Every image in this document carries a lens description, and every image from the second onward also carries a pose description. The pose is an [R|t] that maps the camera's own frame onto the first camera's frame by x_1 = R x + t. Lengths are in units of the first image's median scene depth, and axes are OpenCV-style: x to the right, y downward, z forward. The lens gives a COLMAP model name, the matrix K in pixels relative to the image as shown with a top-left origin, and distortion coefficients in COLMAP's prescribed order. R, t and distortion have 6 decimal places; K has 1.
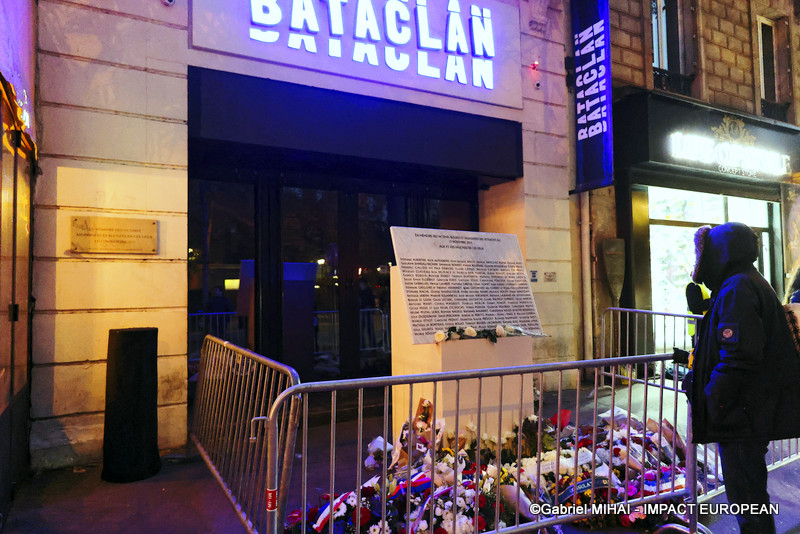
lens RADIAL K [[527.1, 0, 400.0], [0, 527.1, 267.0], [0, 0, 1]] dist [-0.006845, -0.001125]
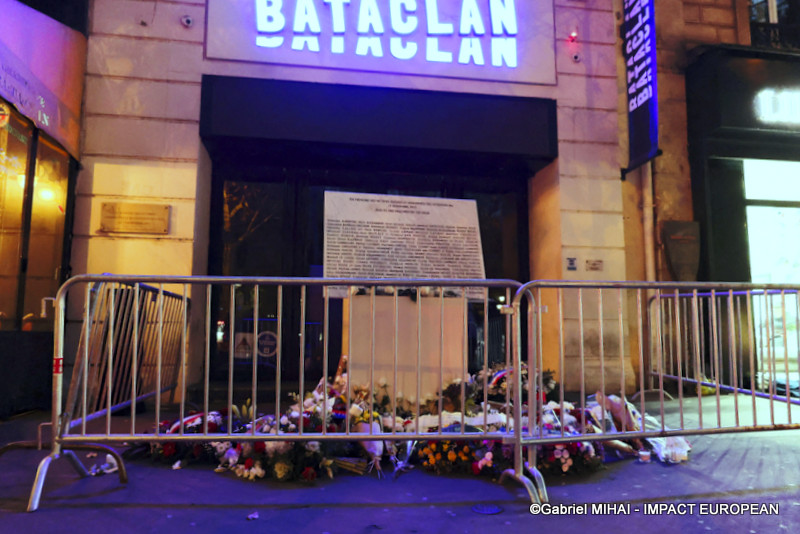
lens RADIAL K [[568.0, 0, 406.4], [0, 568.0, 263.5], [0, 0, 1]] dist [0.003335, 0.002821]
pose [[0.944715, -0.021708, -0.327172, 0.321762], [-0.004030, 0.996962, -0.077787, 0.098436], [0.327867, 0.074805, 0.941758, -0.005635]]
